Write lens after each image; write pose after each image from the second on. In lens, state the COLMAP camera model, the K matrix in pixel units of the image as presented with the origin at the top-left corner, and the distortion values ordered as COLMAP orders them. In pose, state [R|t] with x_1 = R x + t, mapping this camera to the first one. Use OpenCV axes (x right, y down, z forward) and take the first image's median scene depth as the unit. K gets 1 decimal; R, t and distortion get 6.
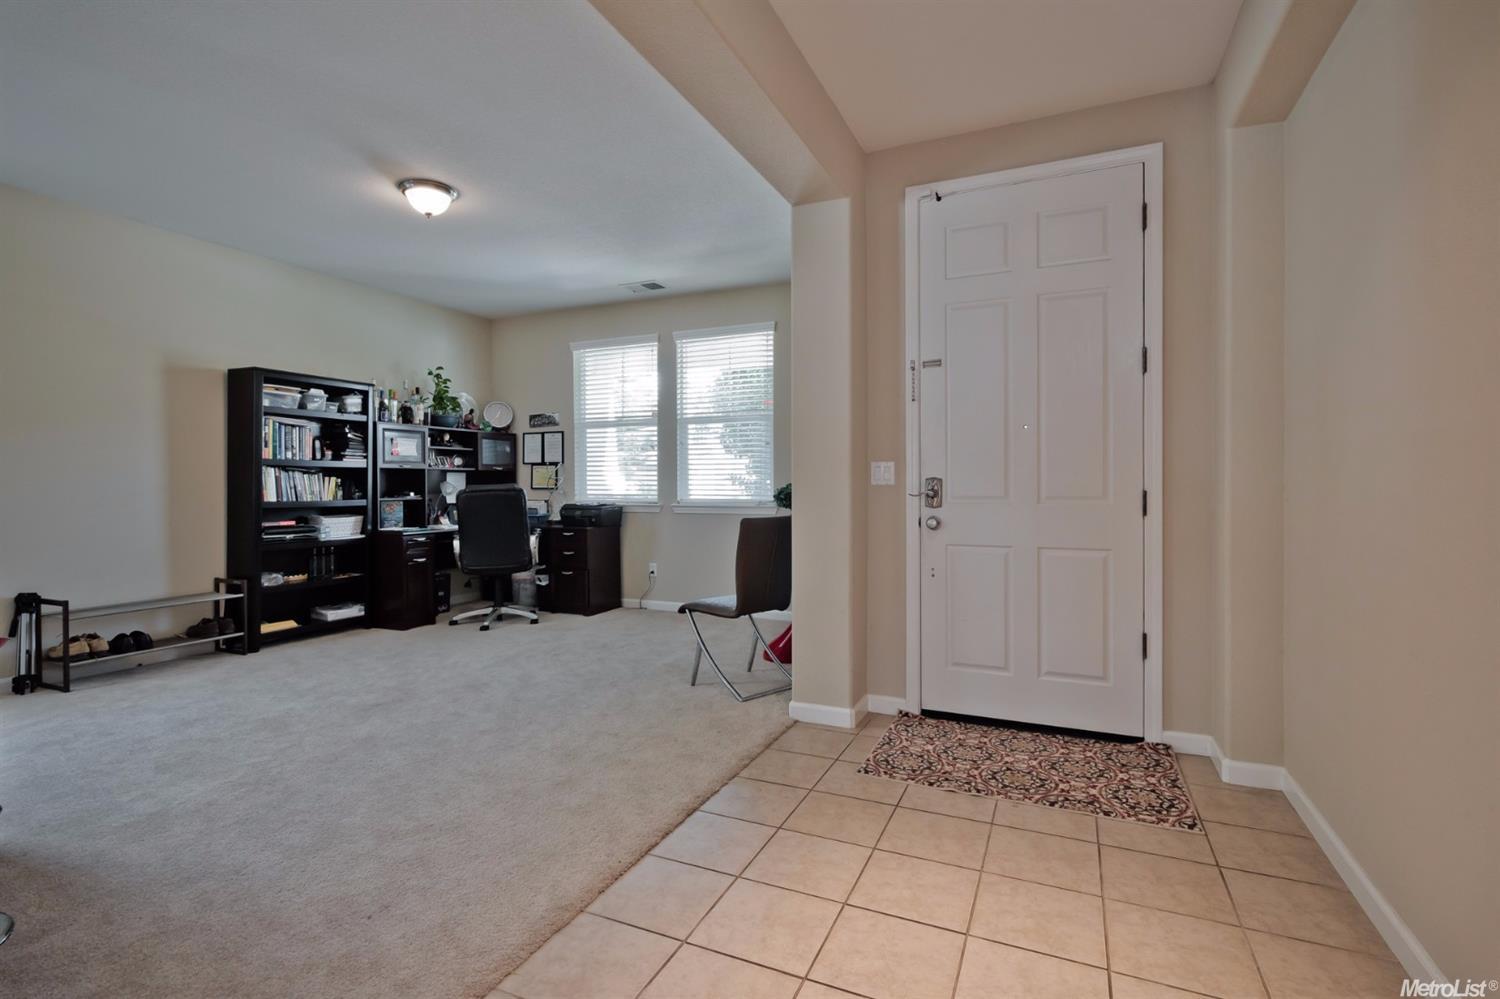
lens RADIAL K [[703.3, 0, 759.3], [0, 703.3, 485.5], [0, 0, 1]] dist [0.001341, 0.000205]
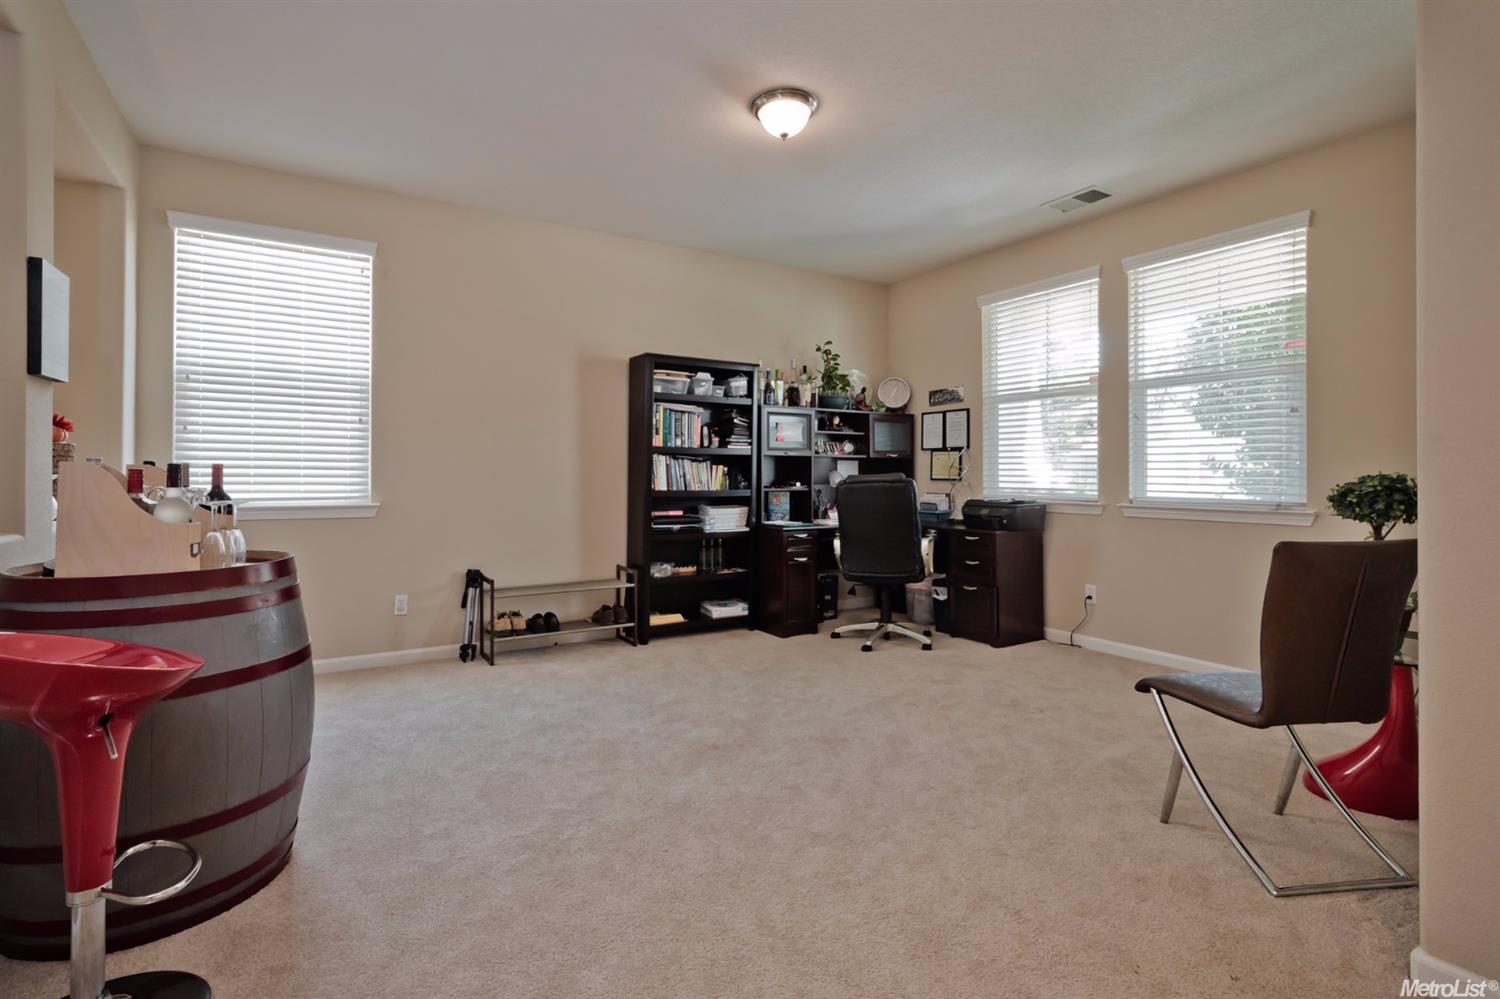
lens RADIAL K [[703.3, 0, 756.9], [0, 703.3, 468.7], [0, 0, 1]] dist [0.001341, 0.000205]
pose [[0.828566, 0.001444, -0.559889, -0.047464], [-0.006823, 0.999948, -0.007518, -0.000709], [0.559850, 0.010049, 0.828533, 0.321798]]
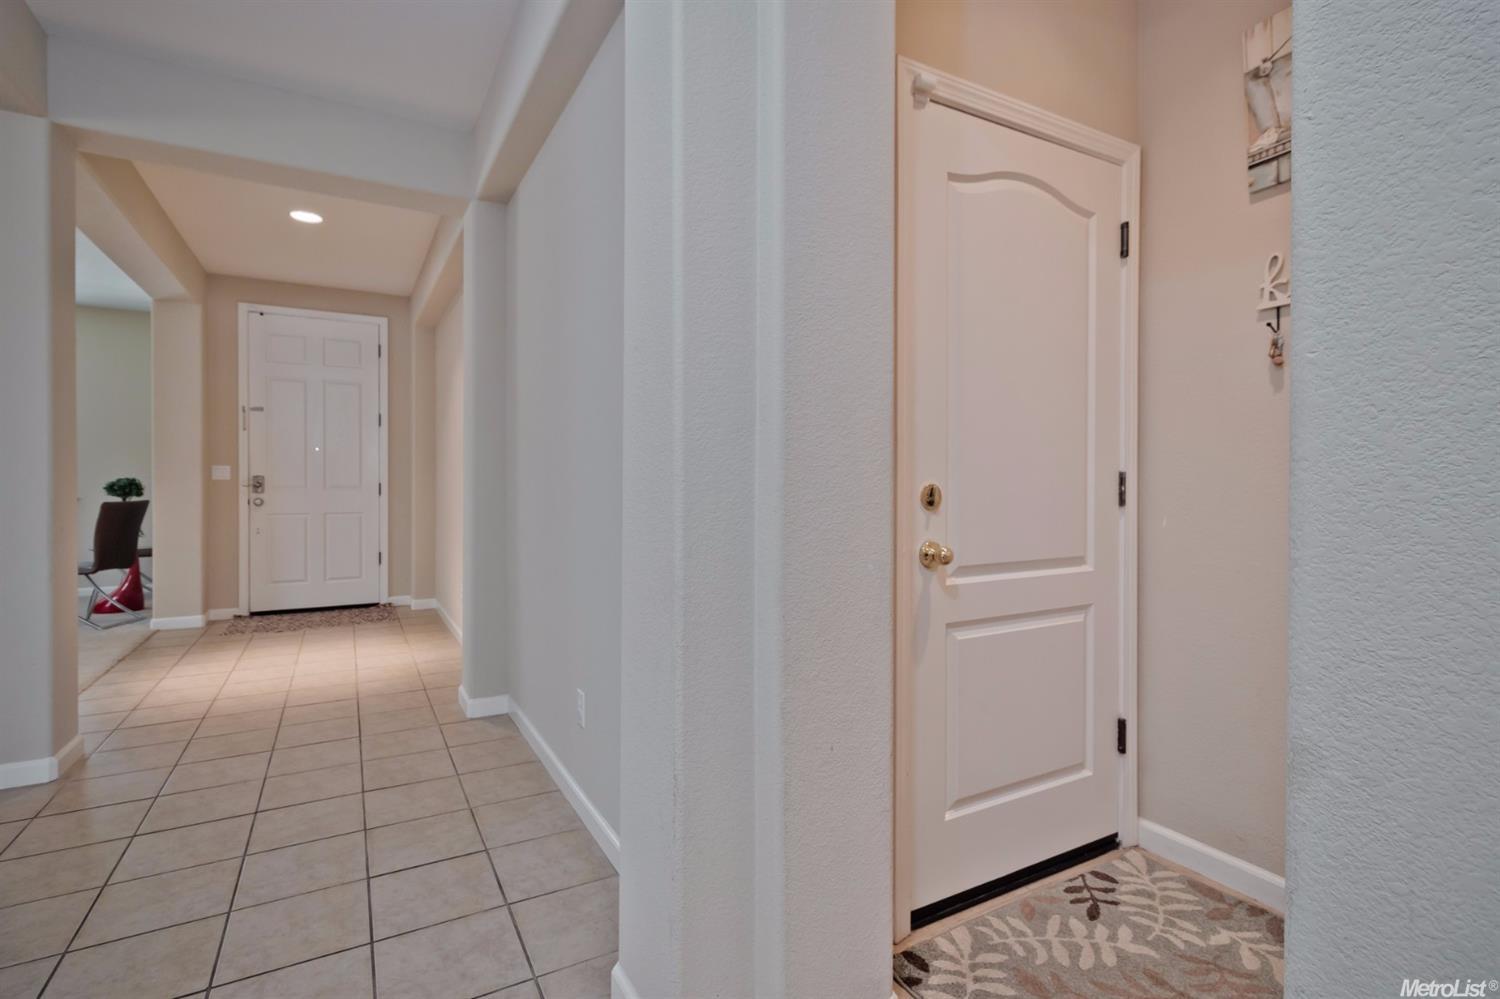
lens RADIAL K [[703.3, 0, 738.6], [0, 703.3, 490.6], [0, 0, 1]] dist [0.001341, 0.000205]
pose [[0.595057, -0.003539, 0.803676, -0.373663], [-0.003352, 0.999971, 0.006885, 0.008493], [-0.803677, -0.006791, 0.595028, -0.827777]]
